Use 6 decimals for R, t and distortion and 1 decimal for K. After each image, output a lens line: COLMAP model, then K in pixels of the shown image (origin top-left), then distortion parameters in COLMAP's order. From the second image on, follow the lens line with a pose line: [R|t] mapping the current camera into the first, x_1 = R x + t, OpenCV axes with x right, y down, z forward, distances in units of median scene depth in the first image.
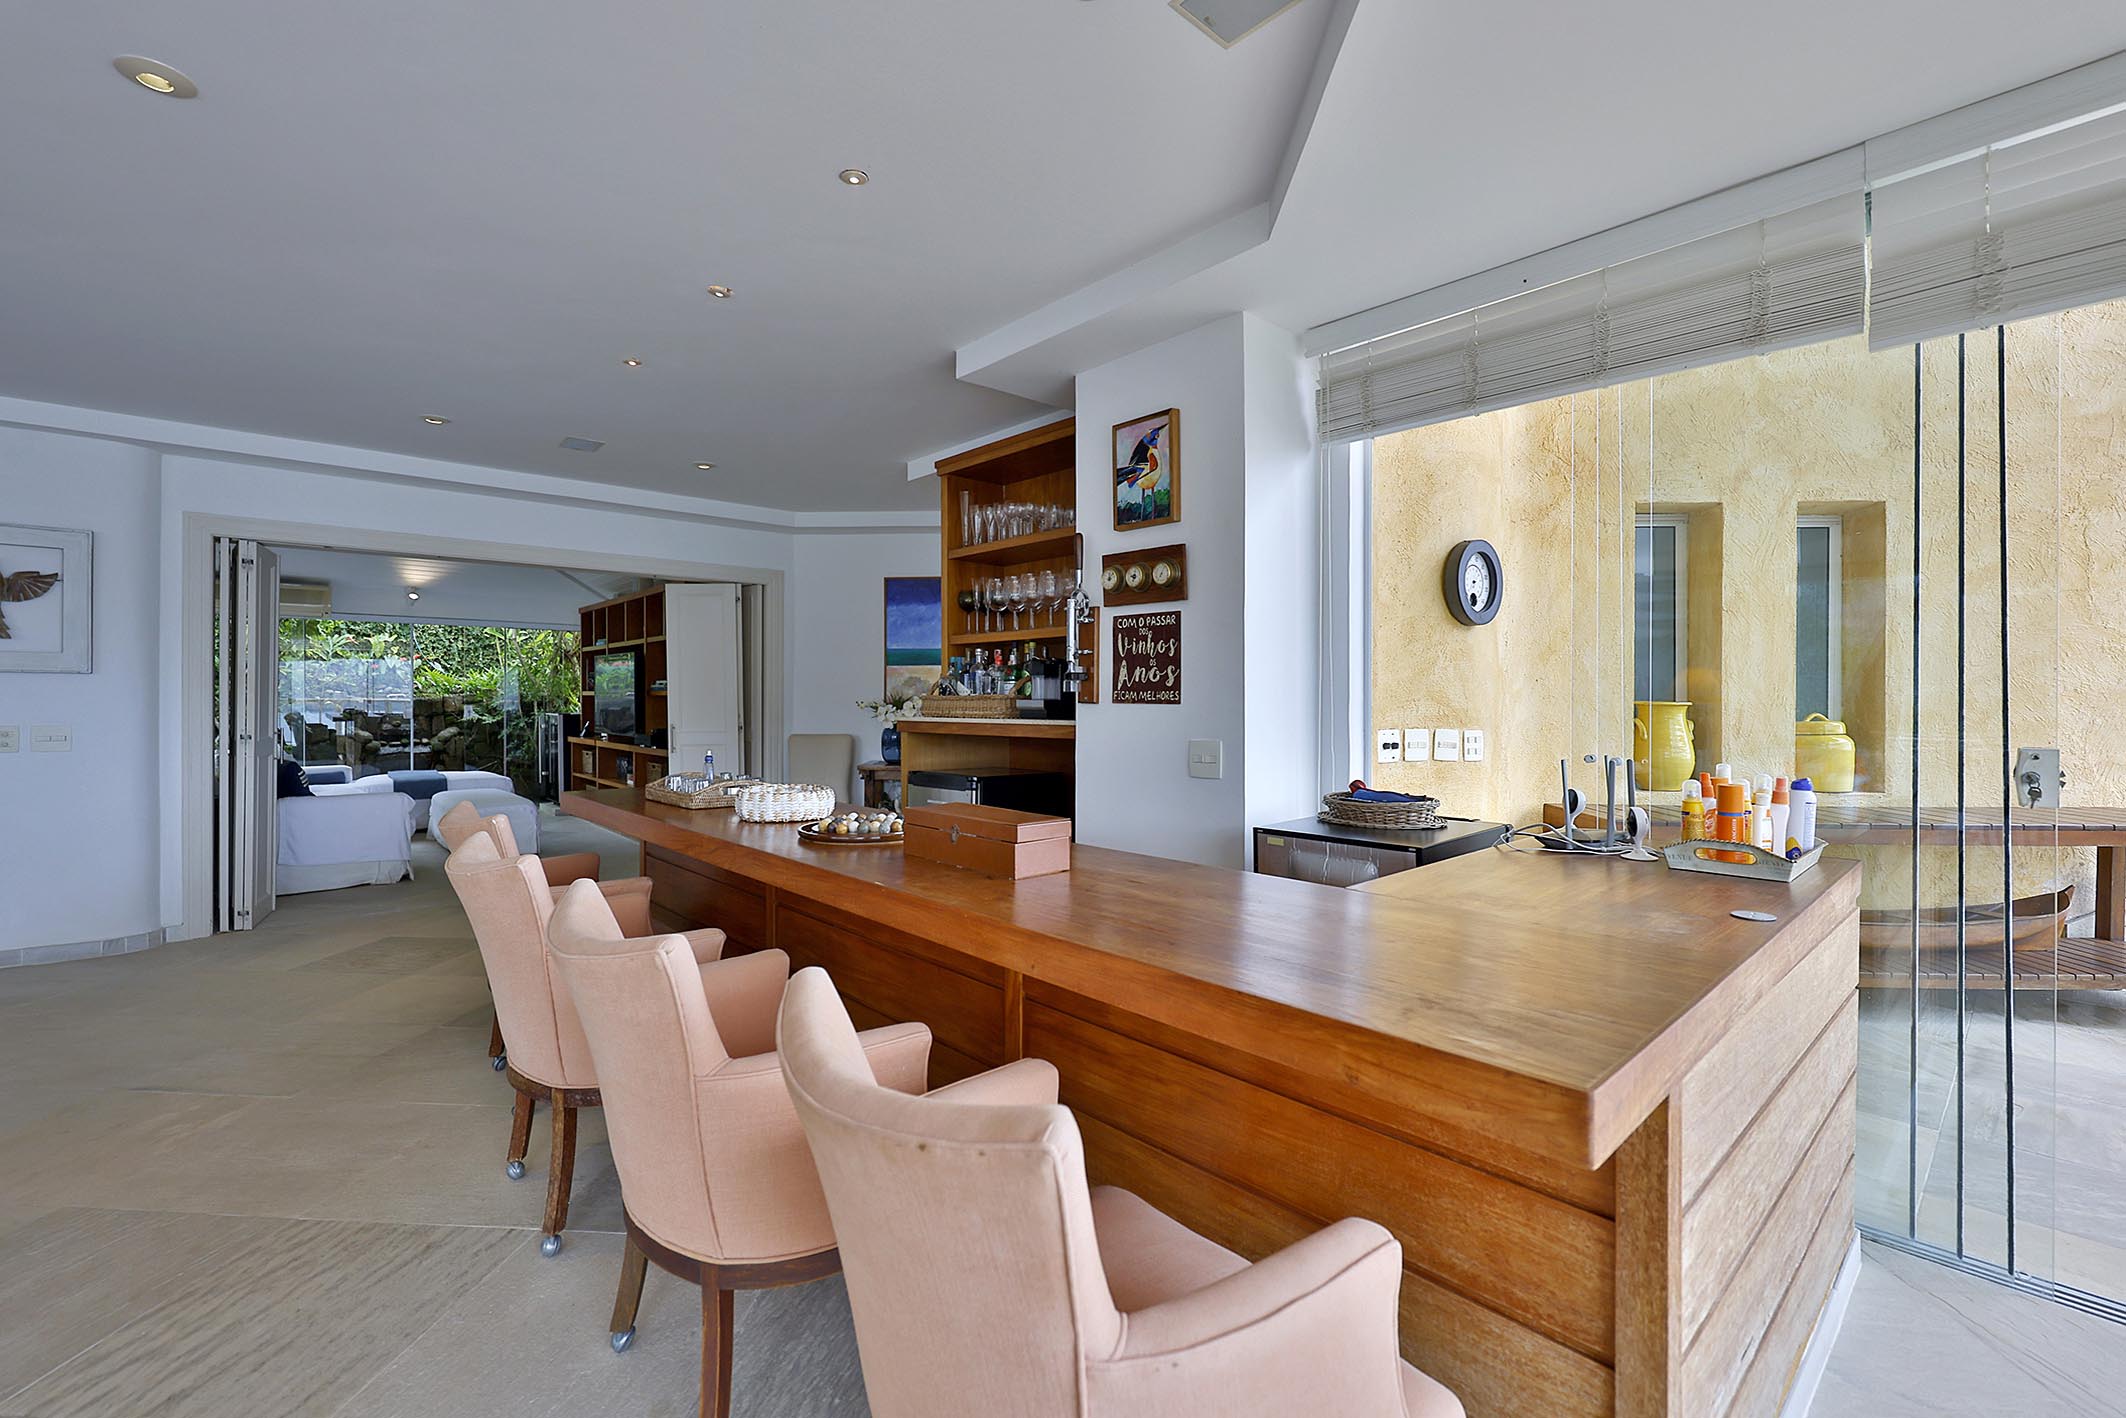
lens RADIAL K [[908.9, 0, 1054.4], [0, 908.9, 704.6], [0, 0, 1]] dist [-0.002033, -0.000194]
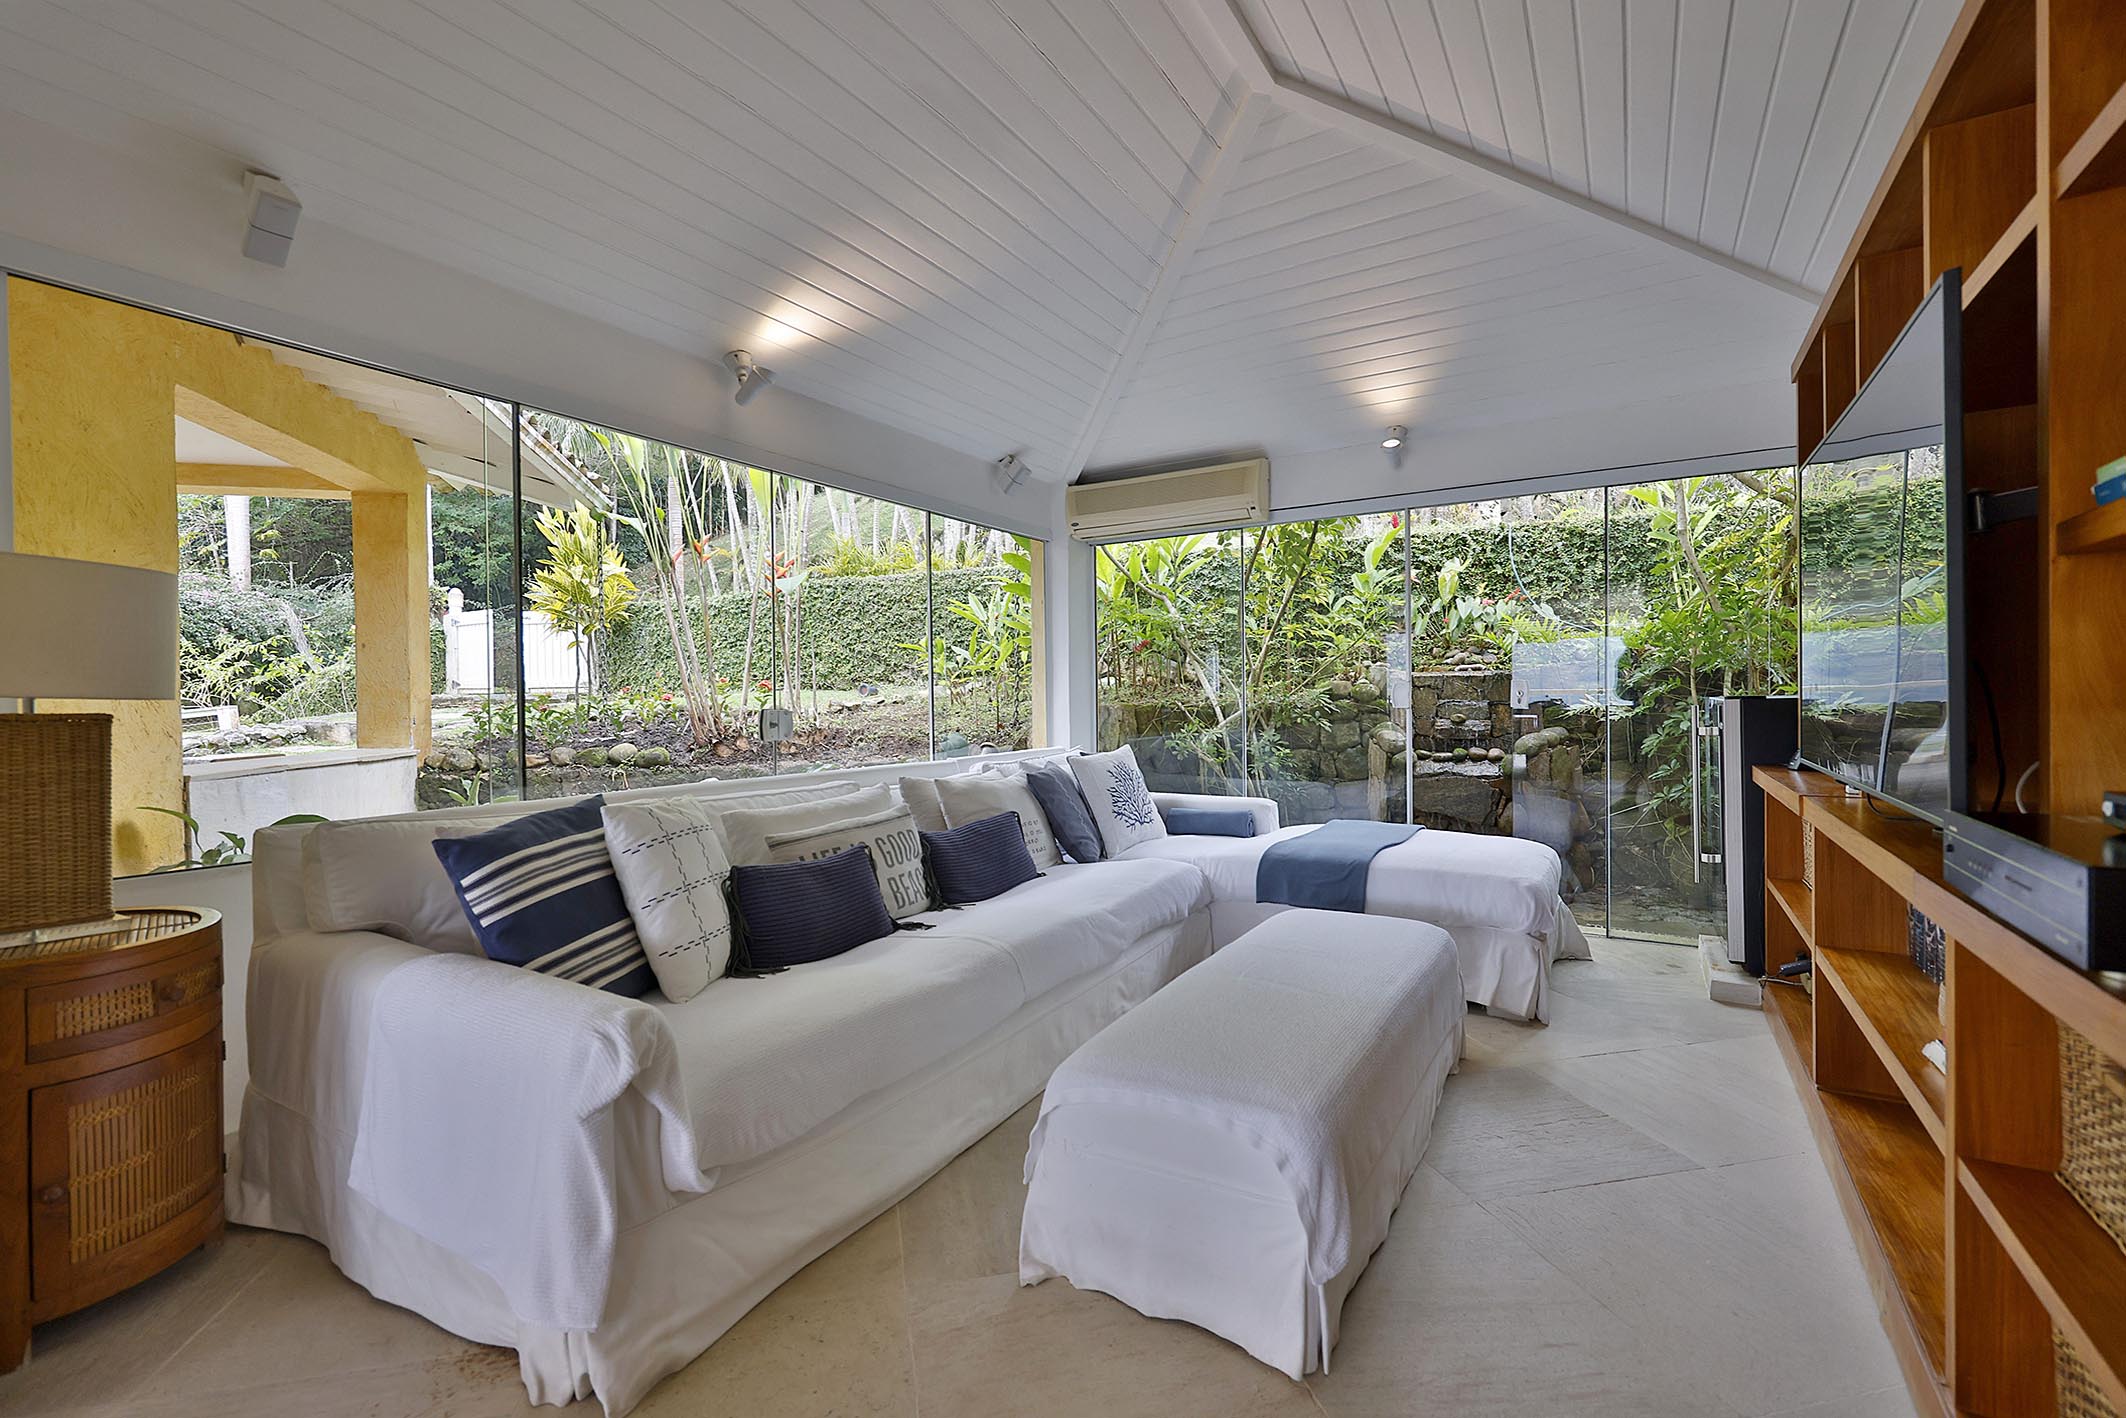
lens RADIAL K [[908.9, 0, 1054.4], [0, 908.9, 704.6], [0, 0, 1]] dist [-0.002033, -0.000194]
pose [[0.279424, 0.001060, -0.960167, -0.797944], [0.006072, 0.999977, 0.002871, 0.027934], [0.960149, -0.006633, 0.279411, 1.826161]]
